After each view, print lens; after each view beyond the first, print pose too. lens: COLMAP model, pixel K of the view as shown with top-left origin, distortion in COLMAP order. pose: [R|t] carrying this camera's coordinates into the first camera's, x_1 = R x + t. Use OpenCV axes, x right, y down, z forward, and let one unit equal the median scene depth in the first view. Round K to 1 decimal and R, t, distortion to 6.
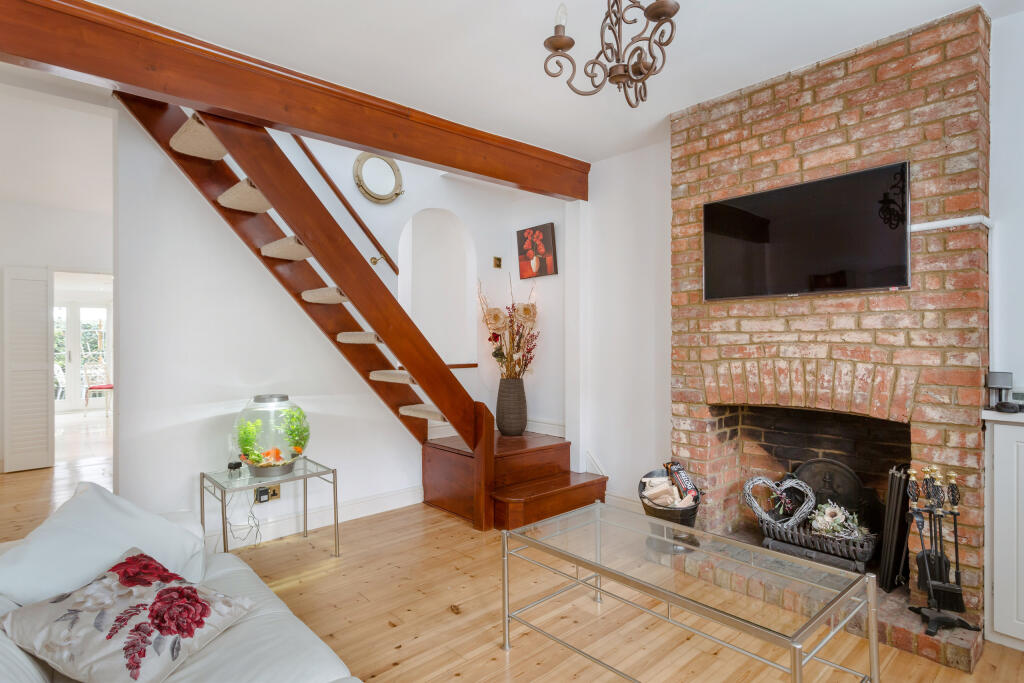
lens RADIAL K [[547.7, 0, 506.8], [0, 547.7, 336.0], [0, 0, 1]] dist [0.002672, 0.000656]
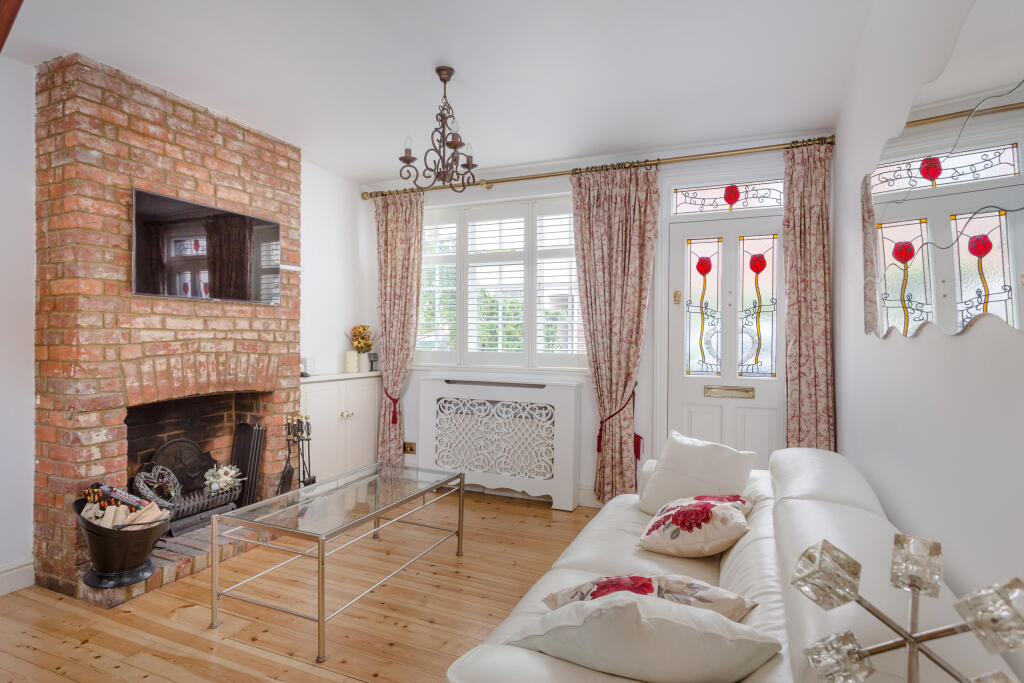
lens RADIAL K [[547.7, 0, 506.8], [0, 547.7, 336.0], [0, 0, 1]] dist [0.002672, 0.000656]
pose [[-0.411122, 0.004765, 0.911568, -0.798575], [-0.010418, 0.999896, -0.009926, 0.009430], [-0.911521, -0.013577, -0.411030, 0.876152]]
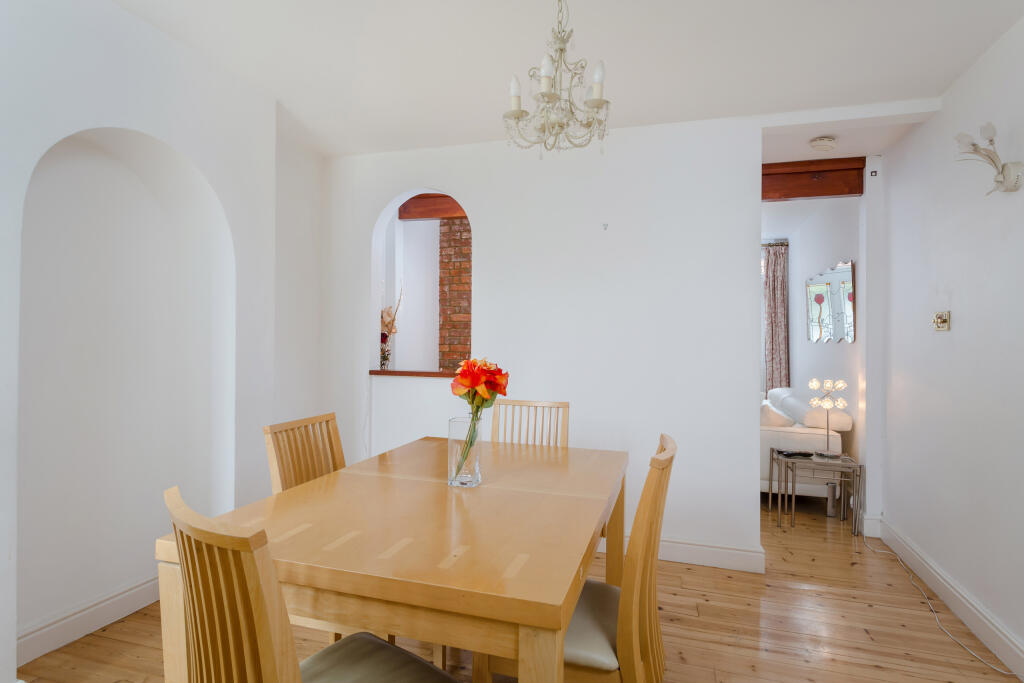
lens RADIAL K [[572.7, 0, 512.0], [0, 572.7, 341.5], [0, 0, 1]] dist [0.000282, 0.000100]
pose [[-0.523680, 0.001925, 0.851913, -1.528027], [-0.008975, 0.999929, -0.007777, 0.027463], [-0.851868, -0.011718, -0.523626, 2.110605]]
